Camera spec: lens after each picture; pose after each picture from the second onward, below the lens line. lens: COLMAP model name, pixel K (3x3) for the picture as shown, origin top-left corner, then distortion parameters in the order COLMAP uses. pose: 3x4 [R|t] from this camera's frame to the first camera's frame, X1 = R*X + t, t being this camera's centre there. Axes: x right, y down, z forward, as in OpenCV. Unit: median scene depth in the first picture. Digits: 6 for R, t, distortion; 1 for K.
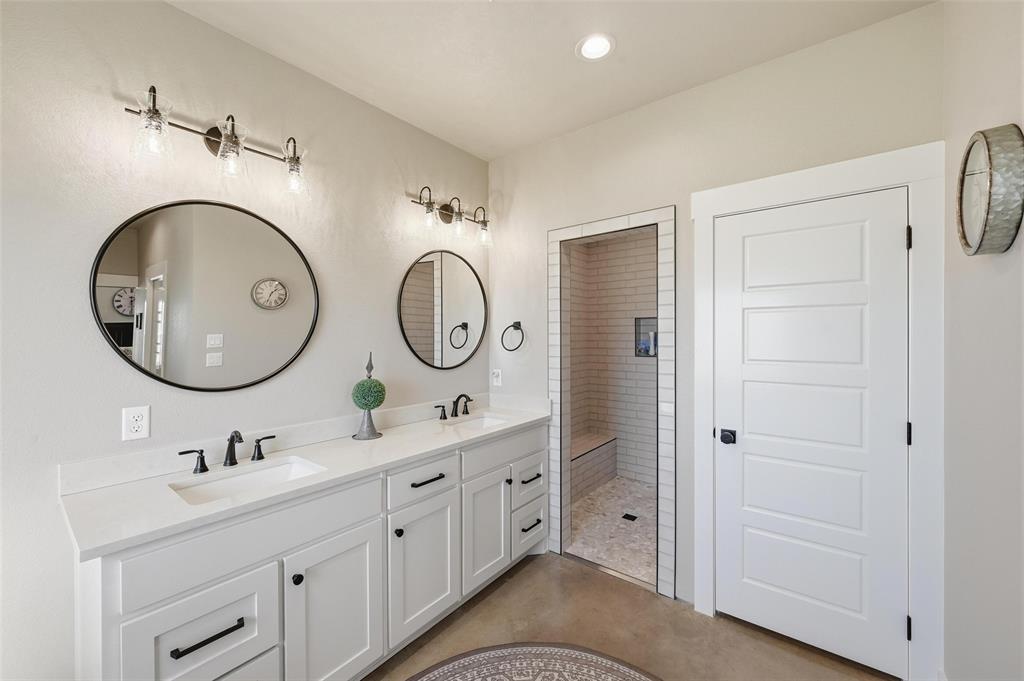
lens RADIAL K [[408.3, 0, 506.8], [0, 408.3, 336.9], [0, 0, 1]] dist [0.010052, -0.000017]
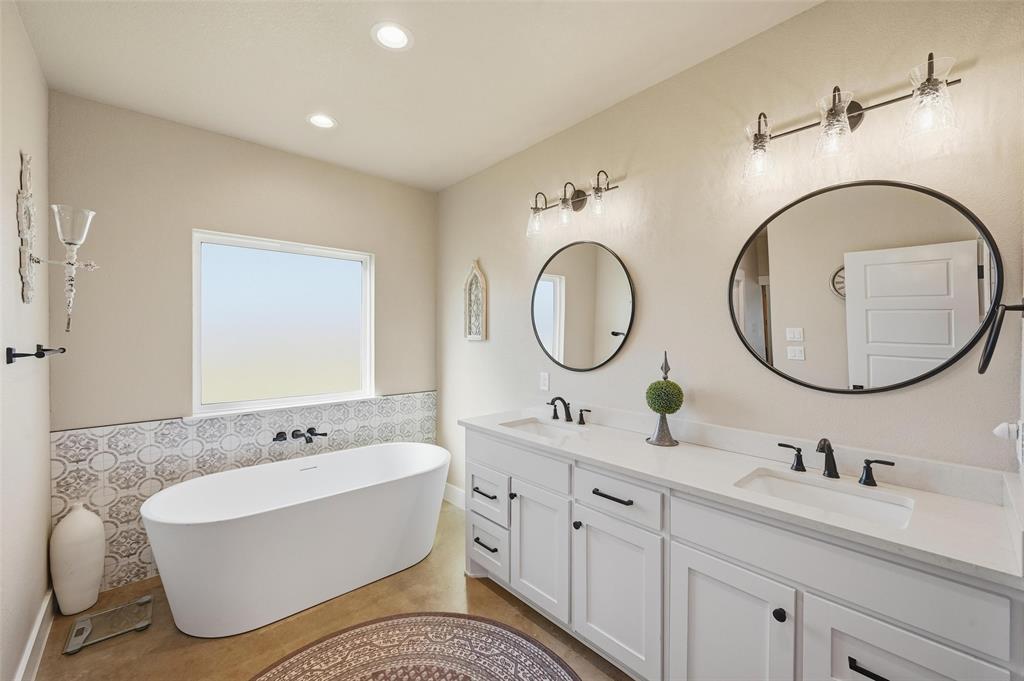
lens RADIAL K [[408.3, 0, 506.8], [0, 408.3, 336.9], [0, 0, 1]] dist [0.010052, -0.000017]
pose [[-0.172145, 0.007502, -0.985043, 0.628532], [-0.006182, 0.999943, 0.008696, -0.000875], [0.985052, 0.007586, -0.172088, 0.810796]]
